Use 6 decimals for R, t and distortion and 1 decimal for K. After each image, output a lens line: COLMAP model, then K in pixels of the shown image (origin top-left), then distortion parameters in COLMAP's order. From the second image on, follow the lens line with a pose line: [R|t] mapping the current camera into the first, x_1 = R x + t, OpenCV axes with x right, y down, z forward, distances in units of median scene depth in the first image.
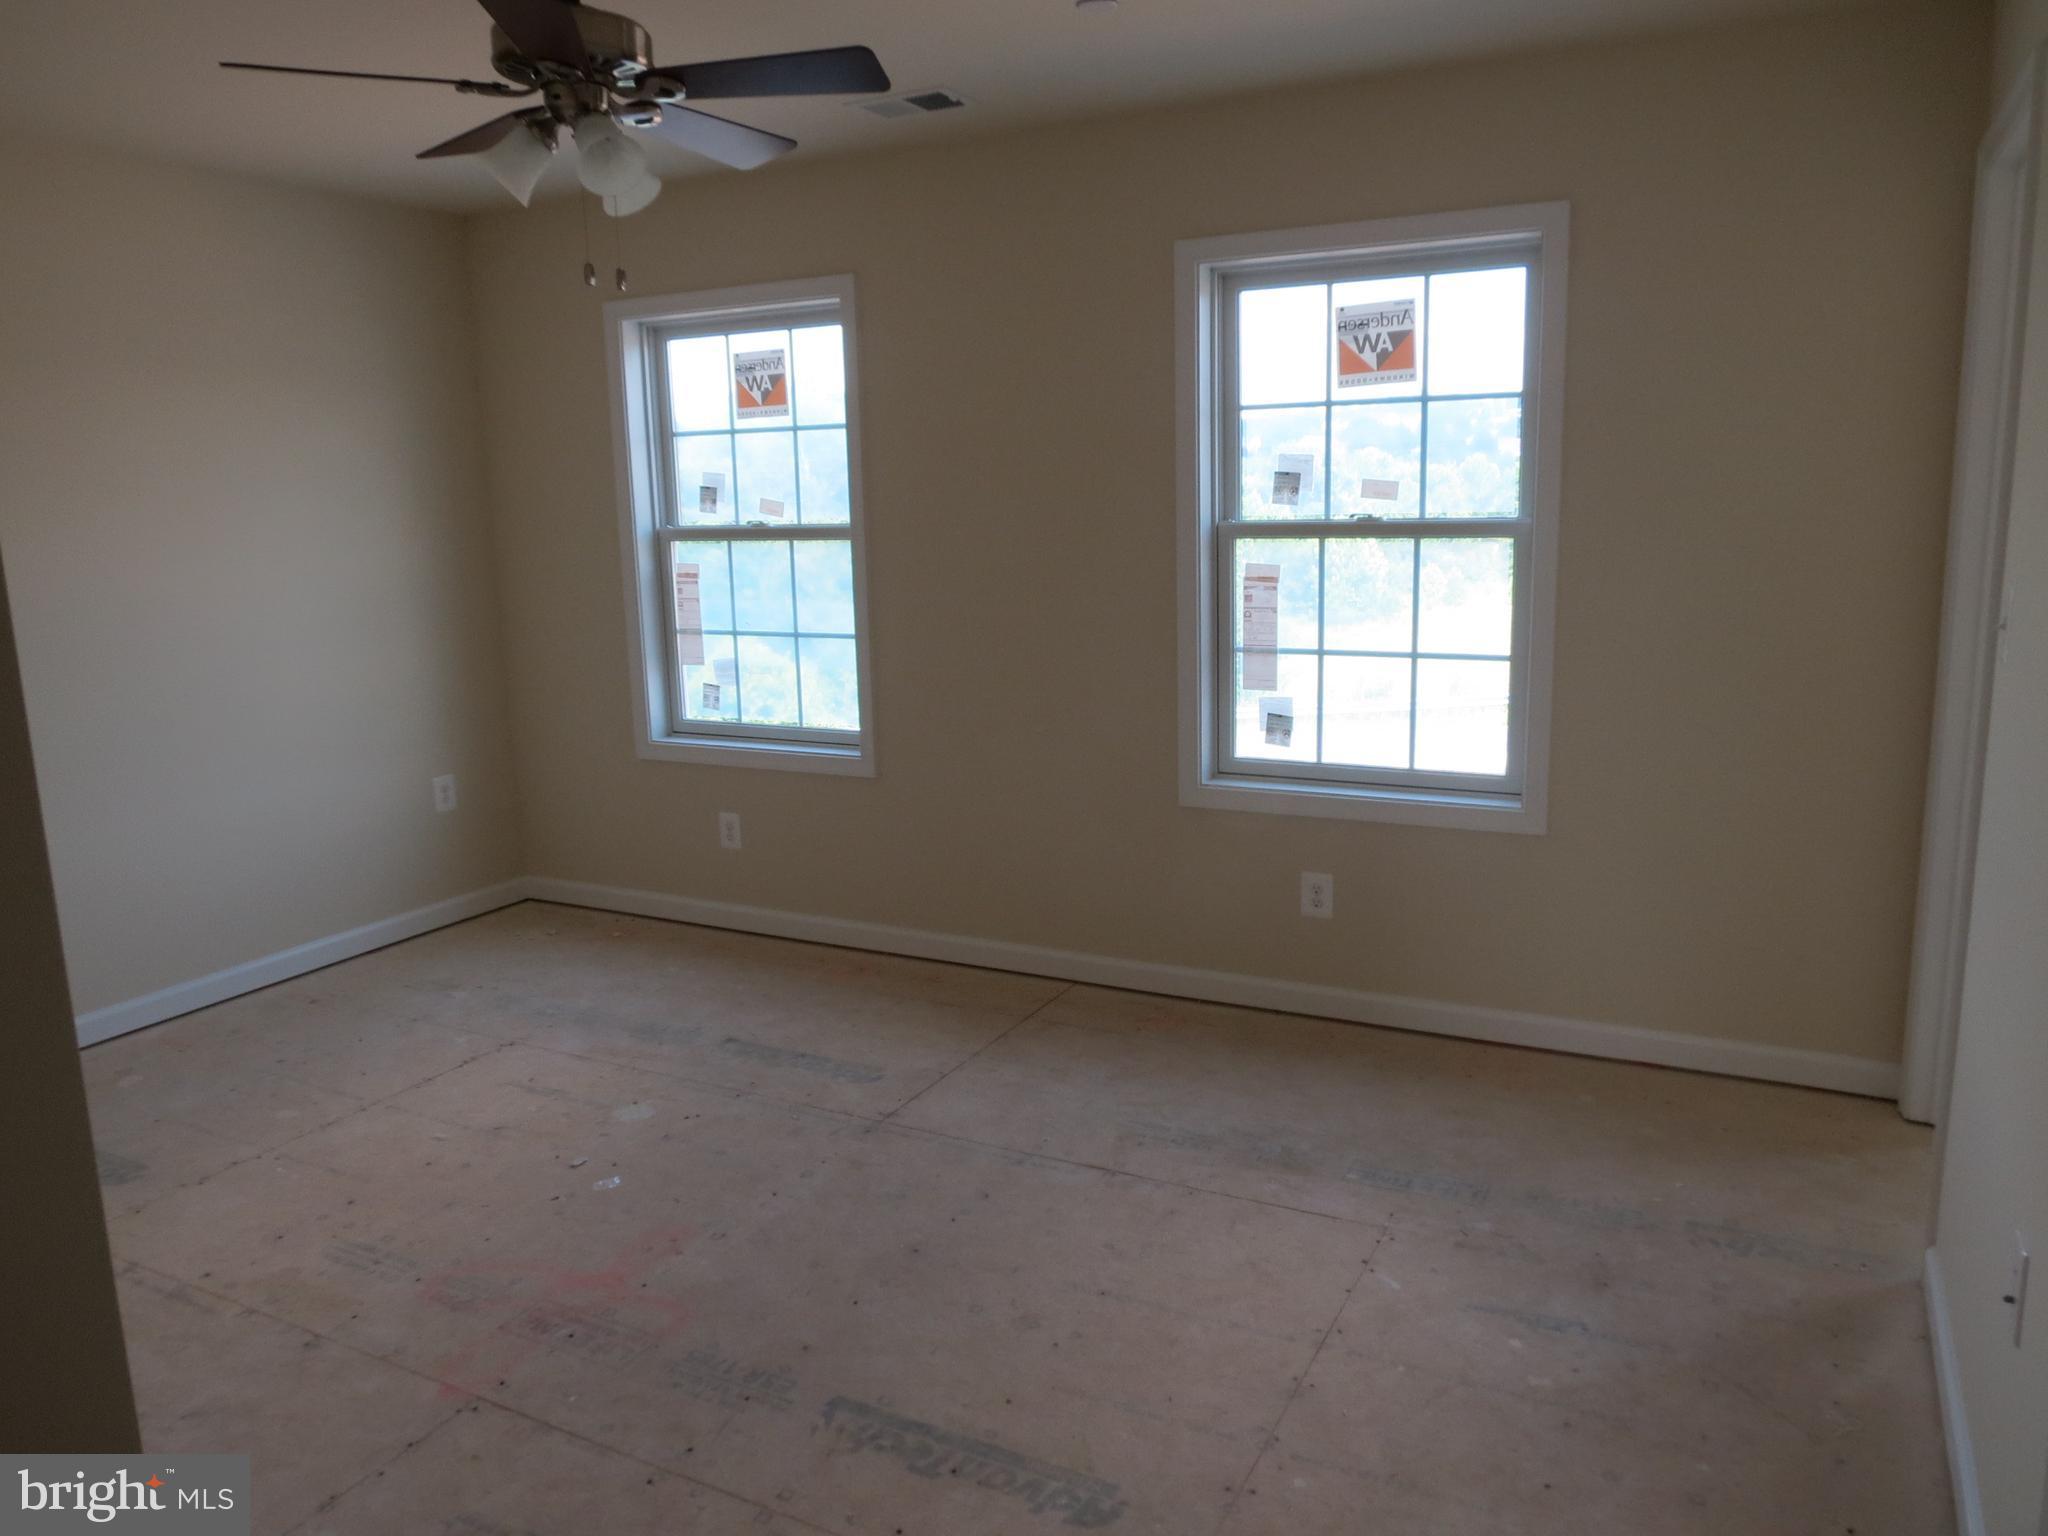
lens RADIAL K [[1480.2, 0, 1048.2], [0, 1480.2, 739.3], [0, 0, 1]] dist [-0.023727, 0.012049]
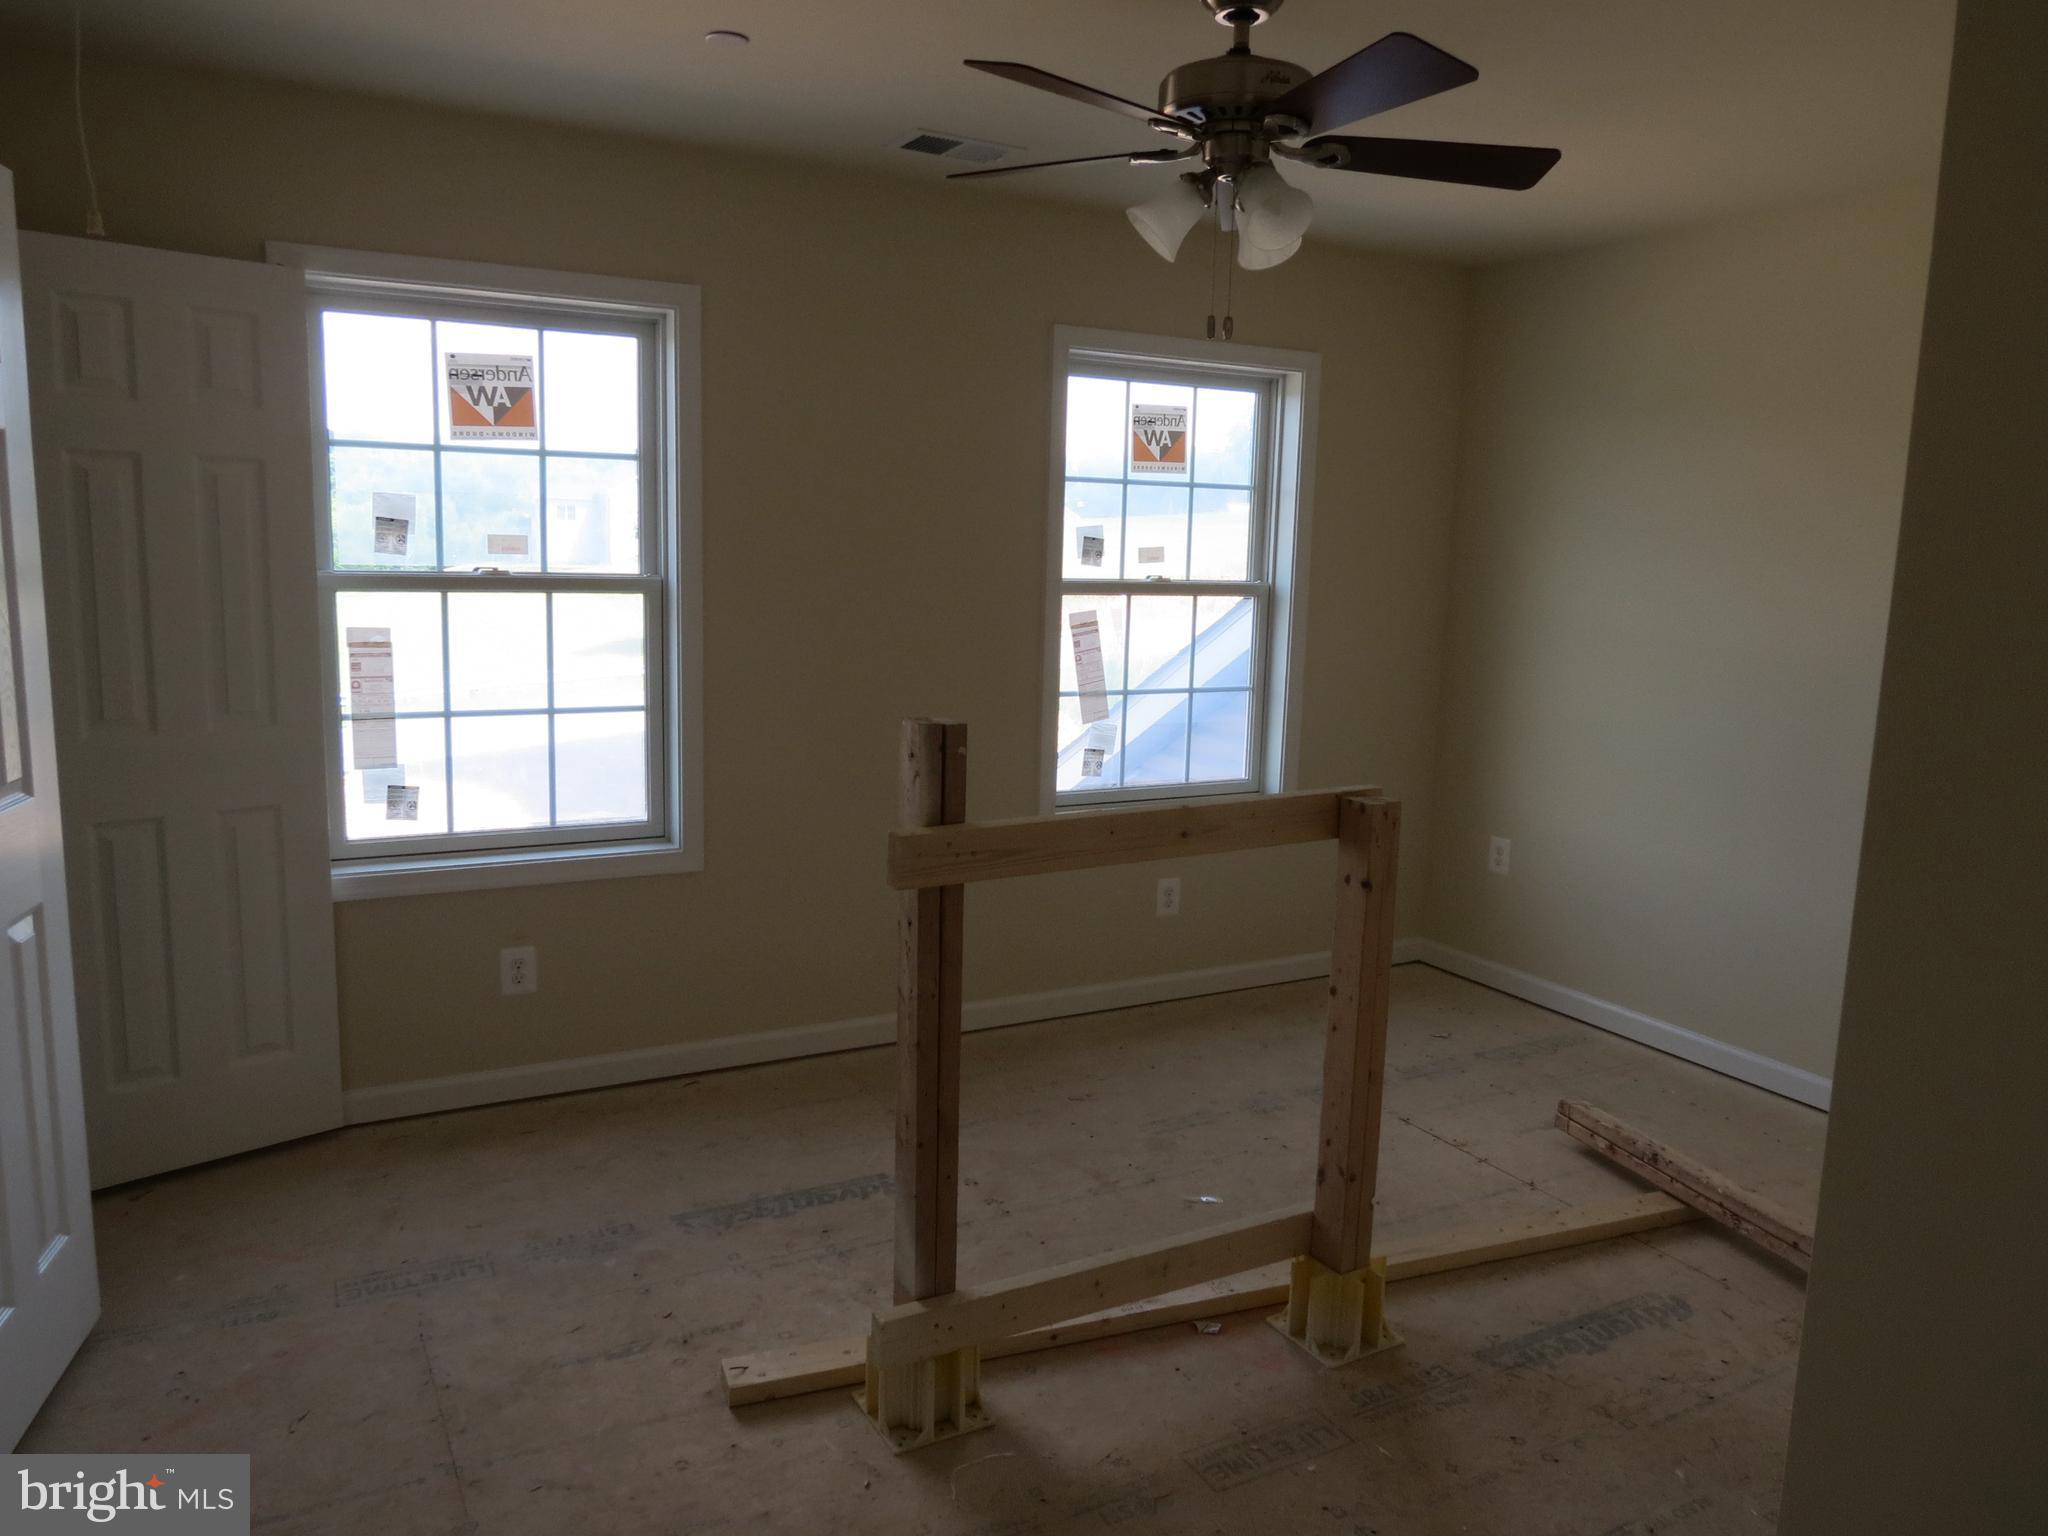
lens RADIAL K [[1480.2, 0, 996.8], [0, 1480.2, 710.7], [0, 0, 1]] dist [-0.023727, 0.012049]
pose [[0.560374, -0.059383, 0.826108, -0.407228], [0.104346, 0.994541, 0.000710, -0.027048], [-0.821641, 0.085803, 0.563511, 0.206112]]
